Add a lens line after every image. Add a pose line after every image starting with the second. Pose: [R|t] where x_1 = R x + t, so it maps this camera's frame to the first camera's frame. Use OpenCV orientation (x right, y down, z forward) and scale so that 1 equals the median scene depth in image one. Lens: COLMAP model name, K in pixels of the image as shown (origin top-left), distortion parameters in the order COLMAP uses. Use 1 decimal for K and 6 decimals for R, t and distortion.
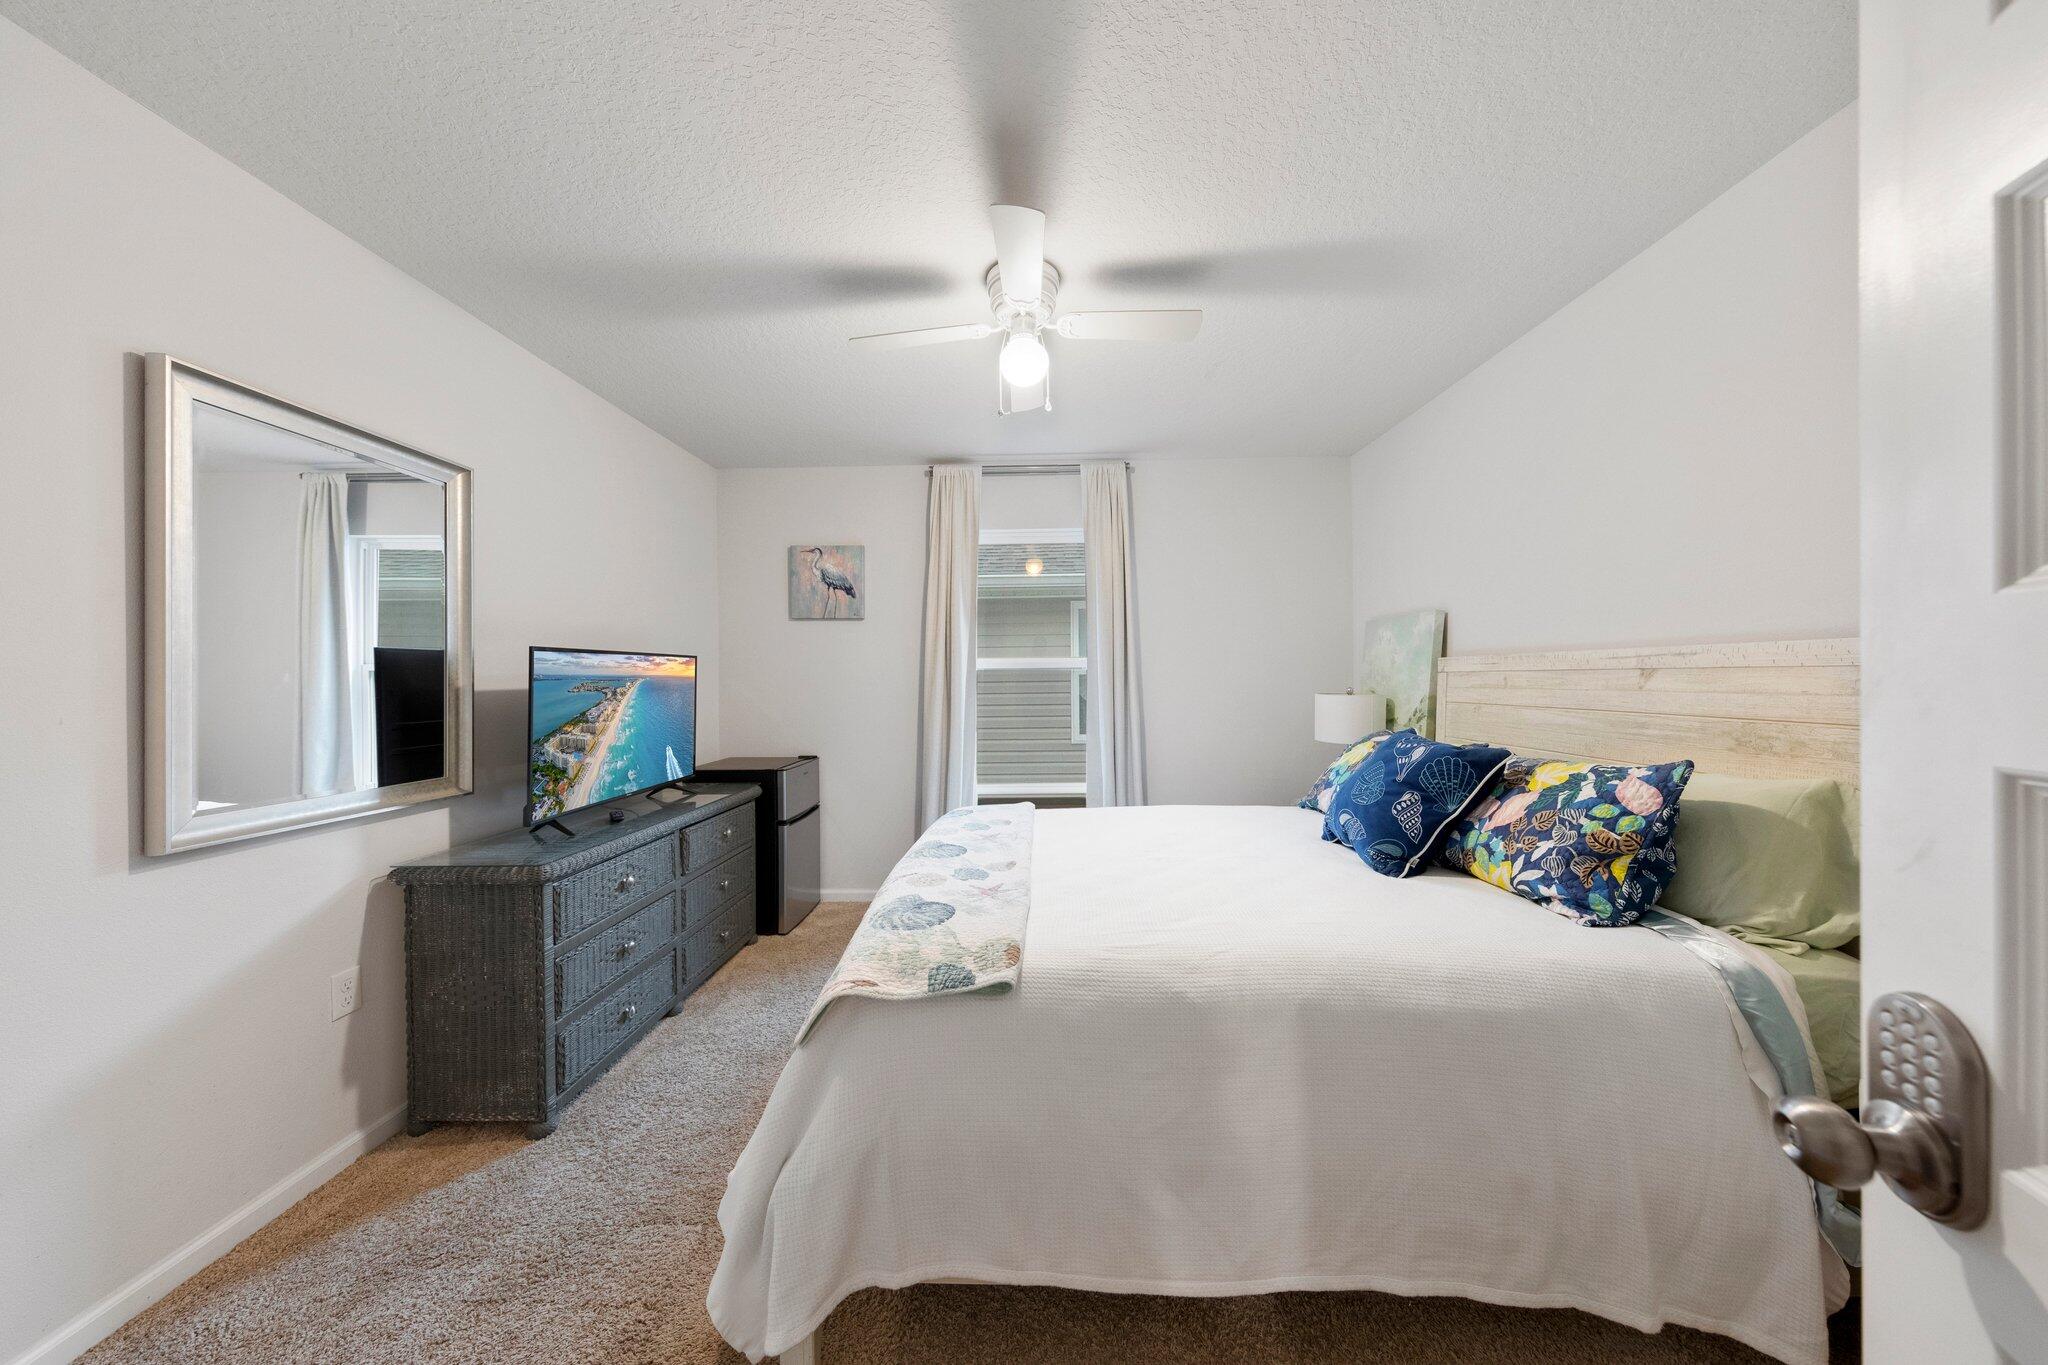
lens RADIAL K [[647.2, 0, 1016.8], [0, 647.2, 674.1], [0, 0, 1]] dist [0.004420, -0.000045]
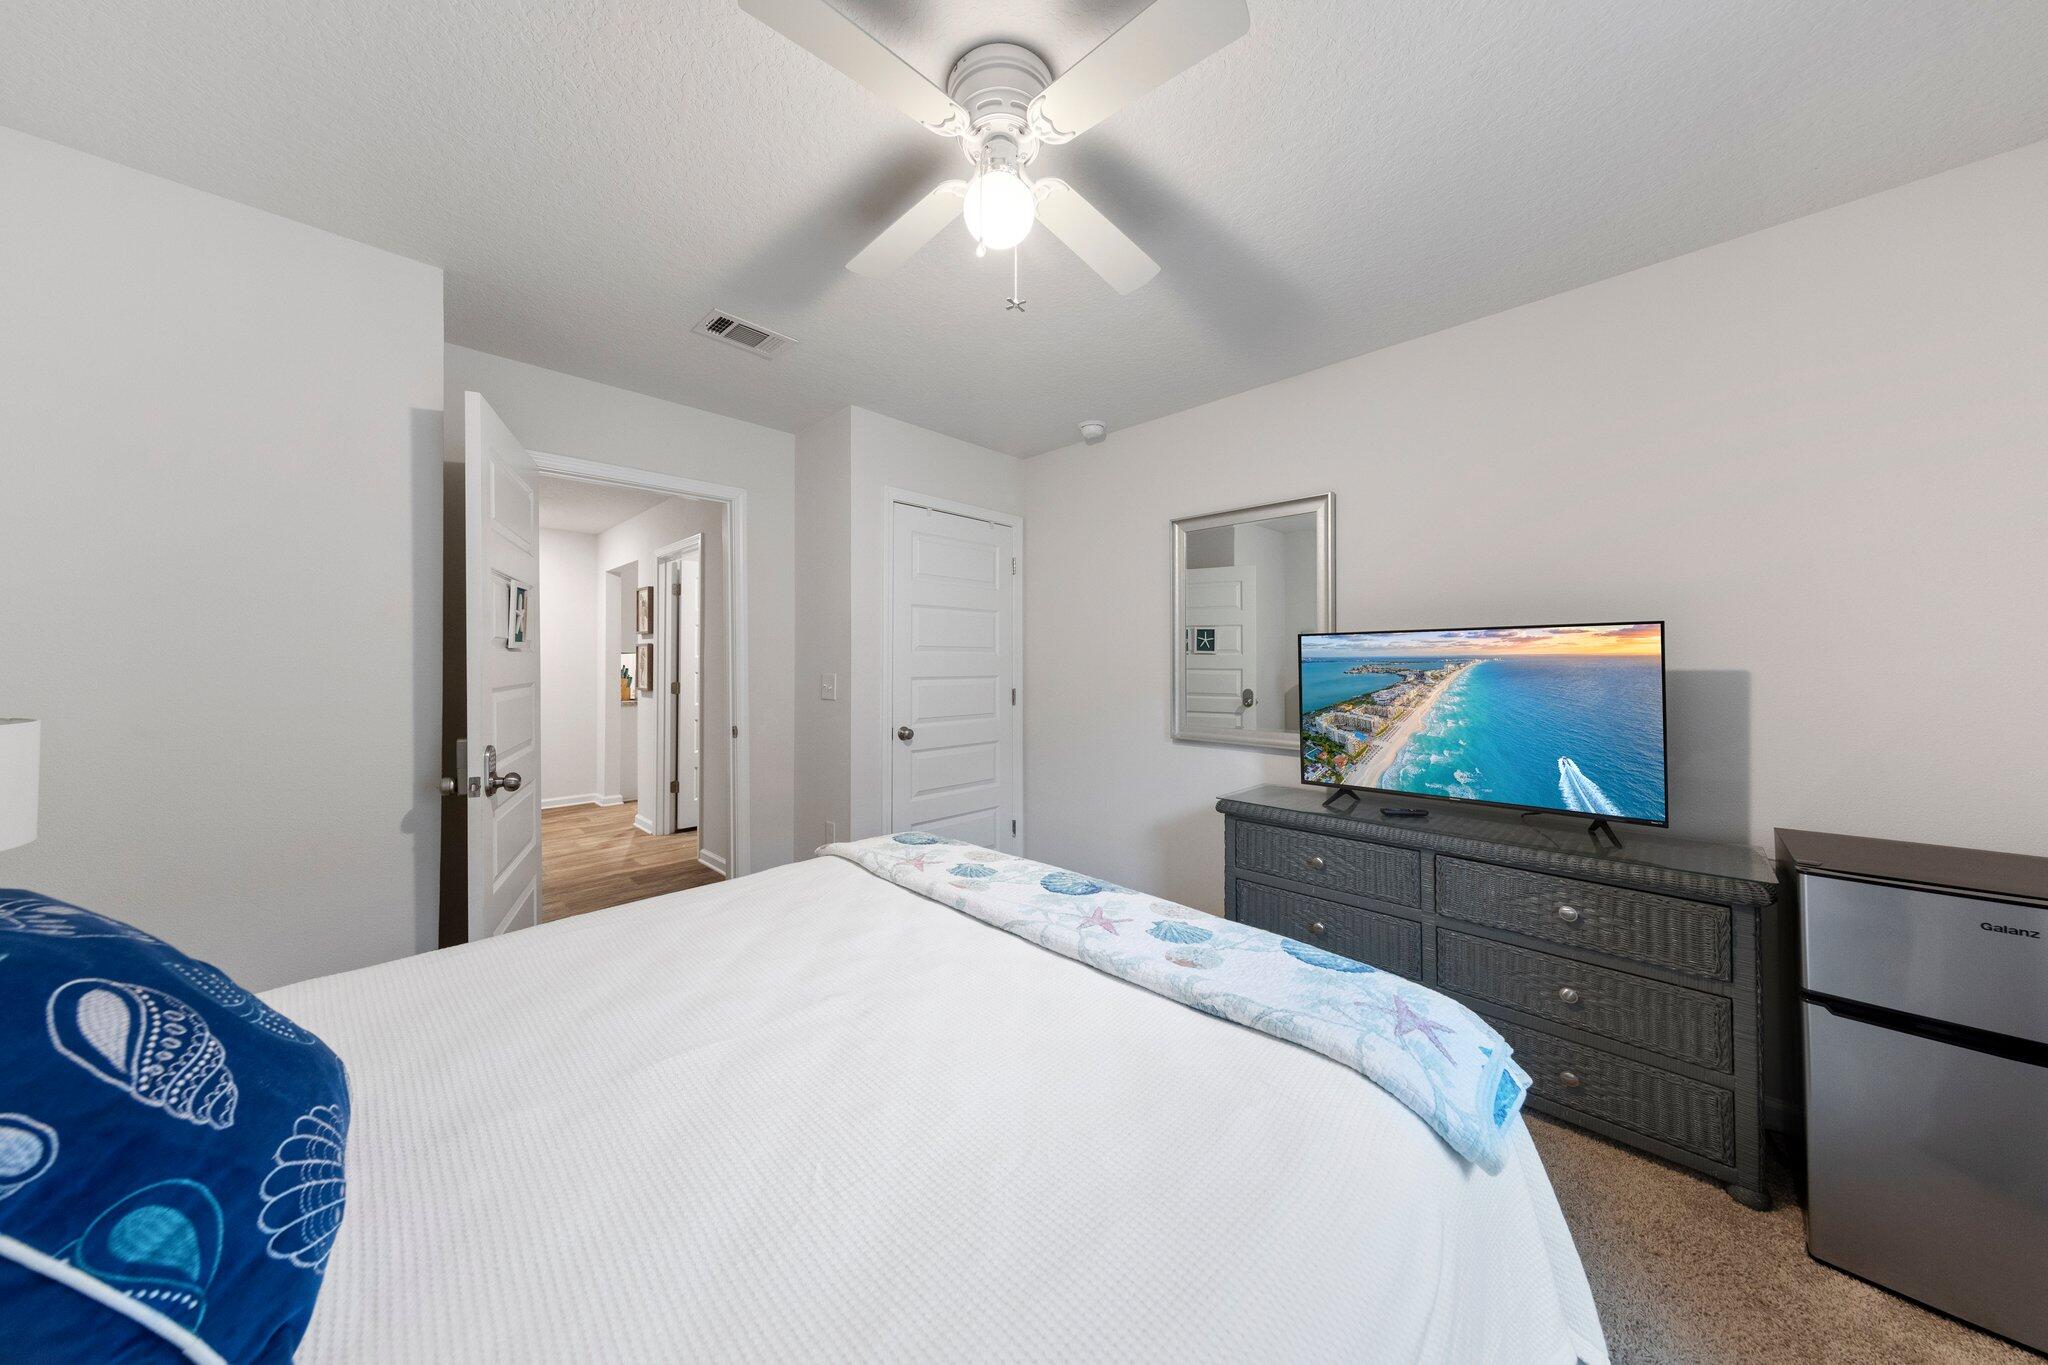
lens RADIAL K [[647.2, 0, 1044.1], [0, 647.2, 657.0], [0, 0, 1]] dist [0.004420, -0.000045]
pose [[-0.659416, -0.002946, -0.751772, 0.422344], [0.011859, 0.999827, -0.014321, 0.010024], [0.751684, -0.018359, -0.659267, 1.287248]]
